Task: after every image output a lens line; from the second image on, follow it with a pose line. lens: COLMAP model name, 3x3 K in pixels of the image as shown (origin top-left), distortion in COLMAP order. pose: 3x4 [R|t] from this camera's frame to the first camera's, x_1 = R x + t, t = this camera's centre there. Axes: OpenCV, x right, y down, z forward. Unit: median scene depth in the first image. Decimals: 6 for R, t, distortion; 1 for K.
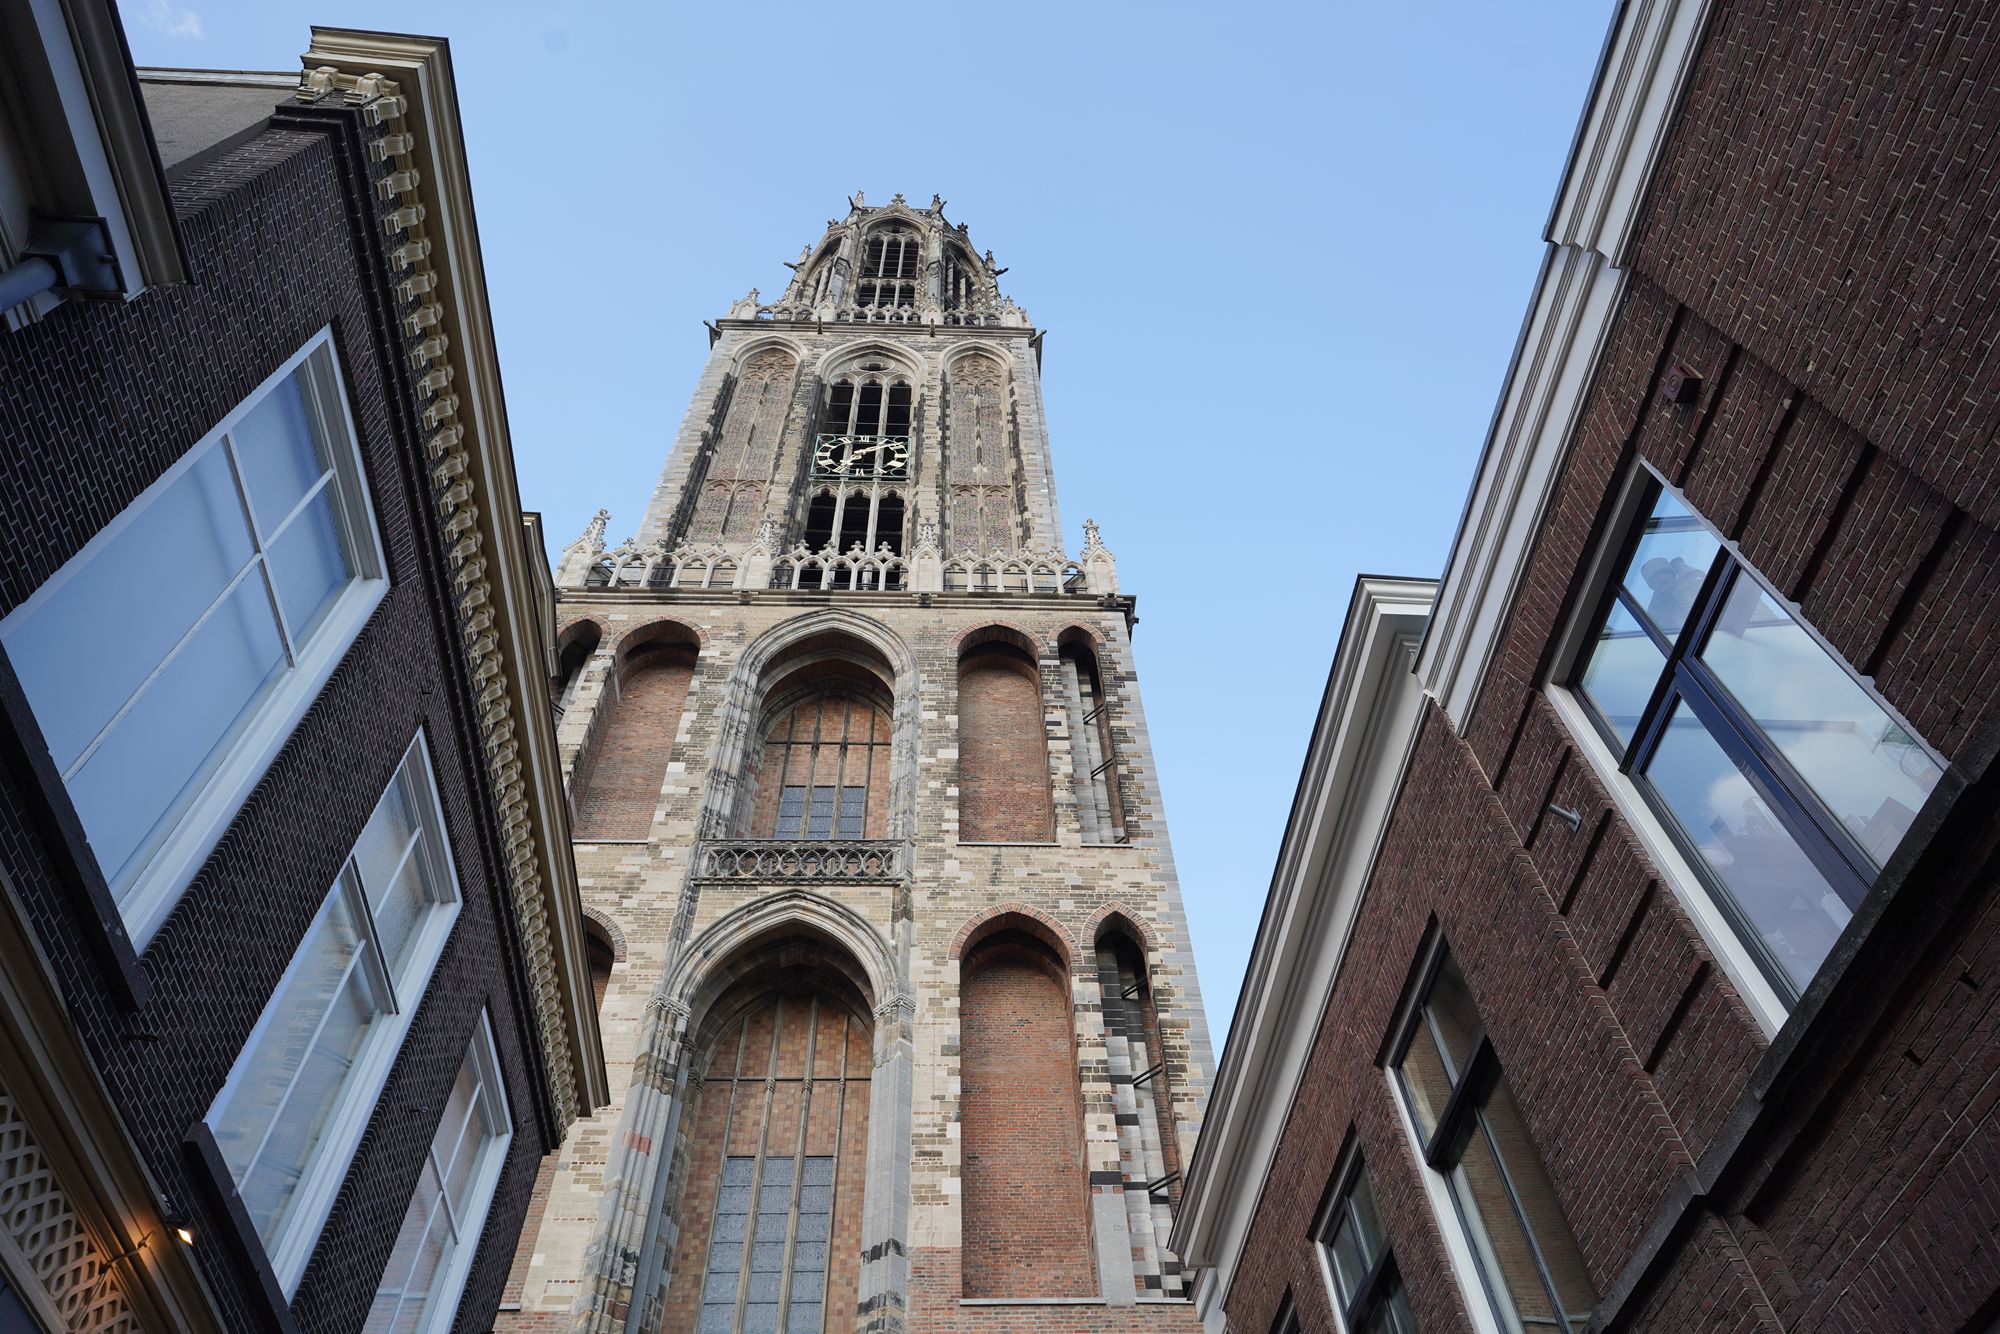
lens RADIAL K [[1314.1, 0, 993.8], [0, 1314.1, 673.7], [0, 0, 1]] dist [-0.020293, 0.023726]
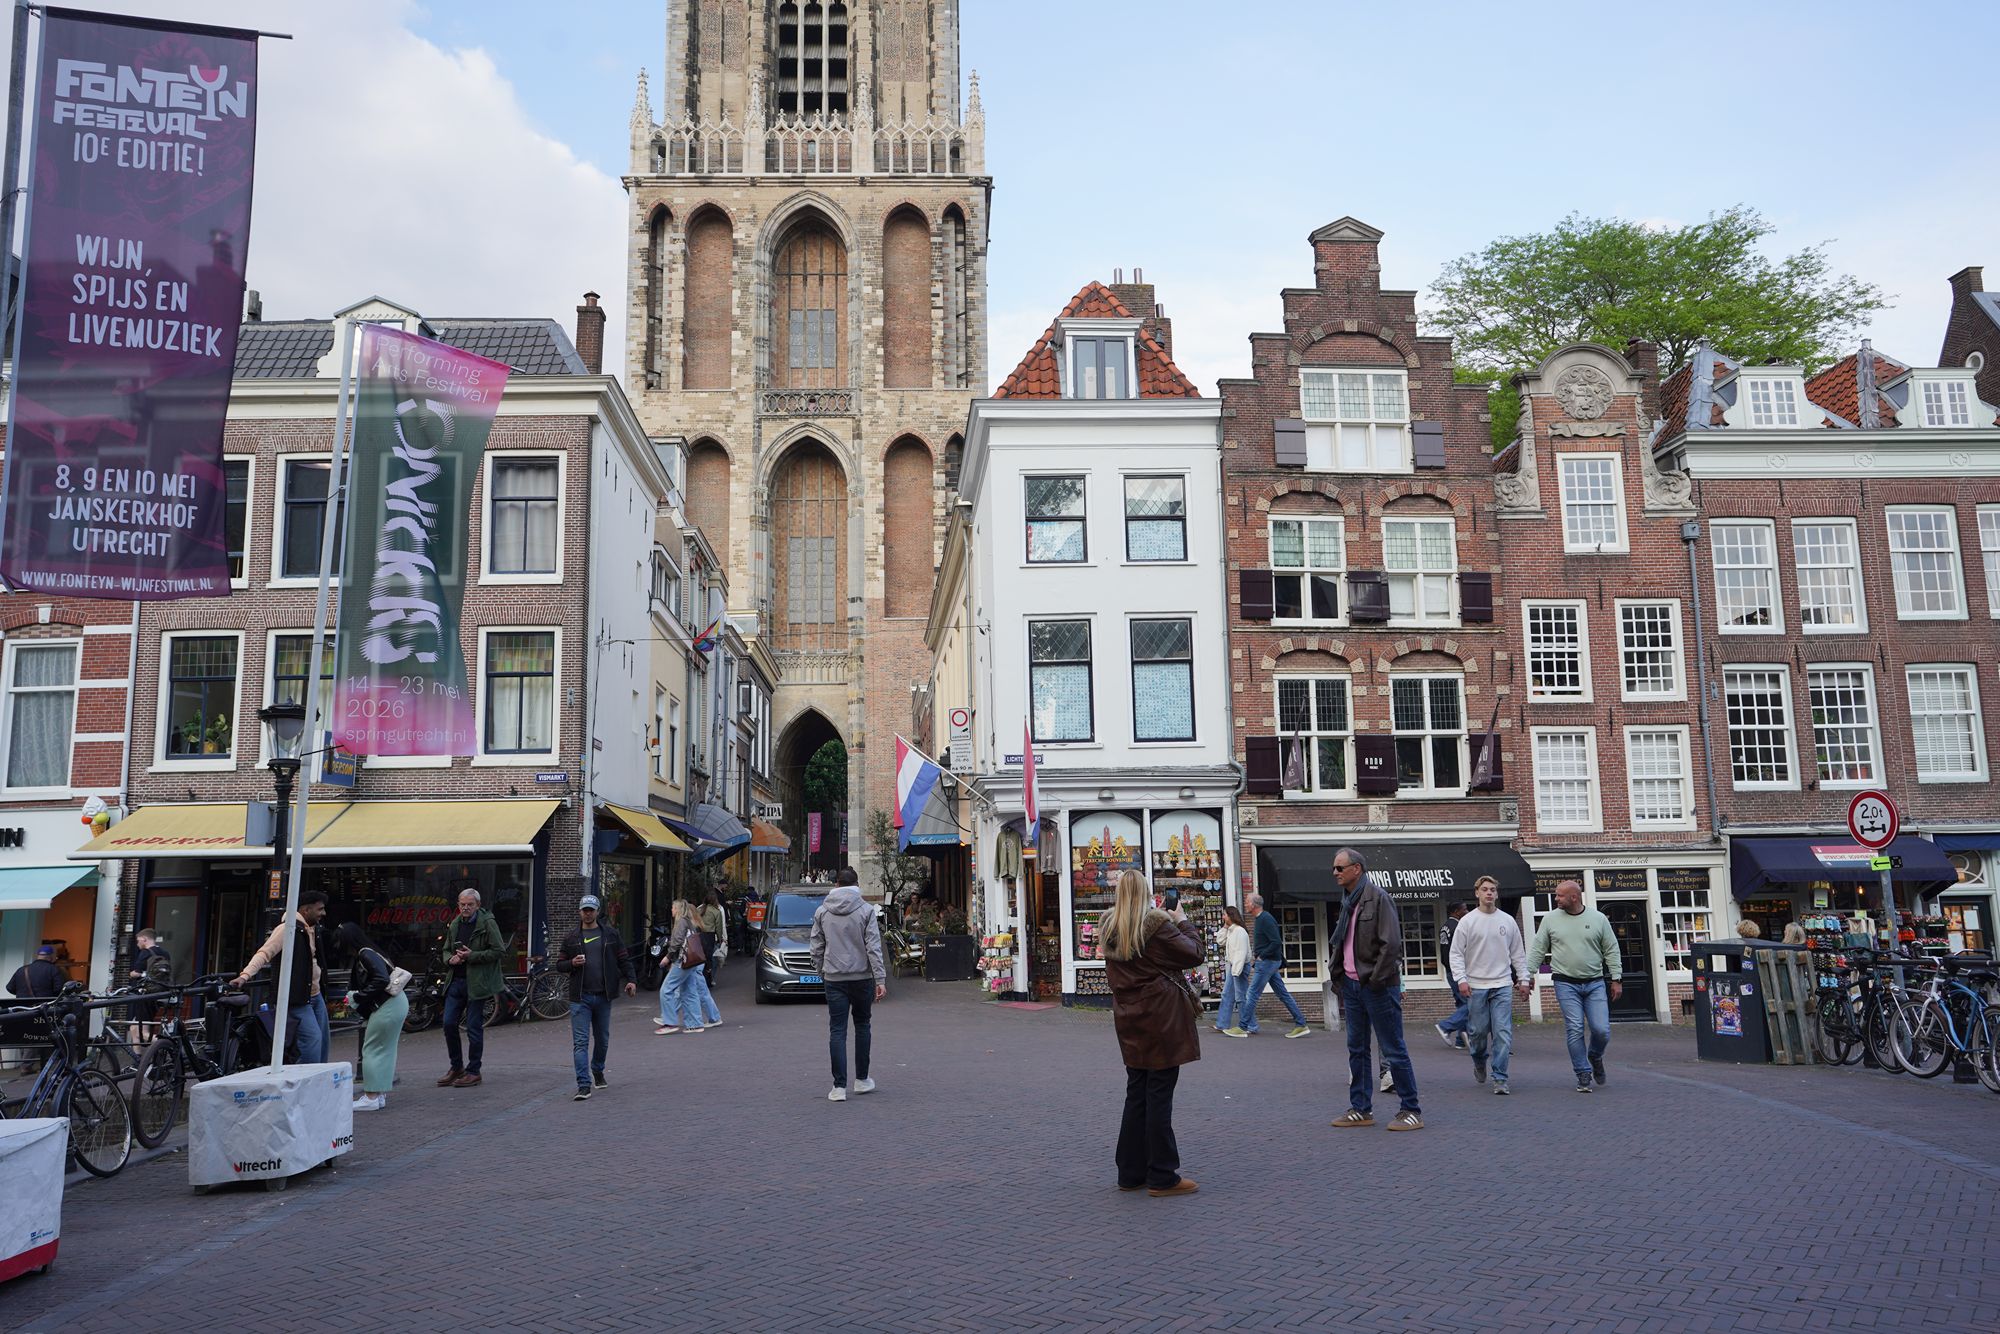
lens RADIAL K [[1315.5, 0, 992.5], [0, 1315.5, 673.8], [0, 0, 1]] dist [-0.035955, 0.031424]
pose [[0.999946, 0.009674, 0.003722, 0.168065], [-0.009365, 0.689322, 0.724395, -1.258763], [0.004442, -0.724391, 0.689375, -0.875055]]
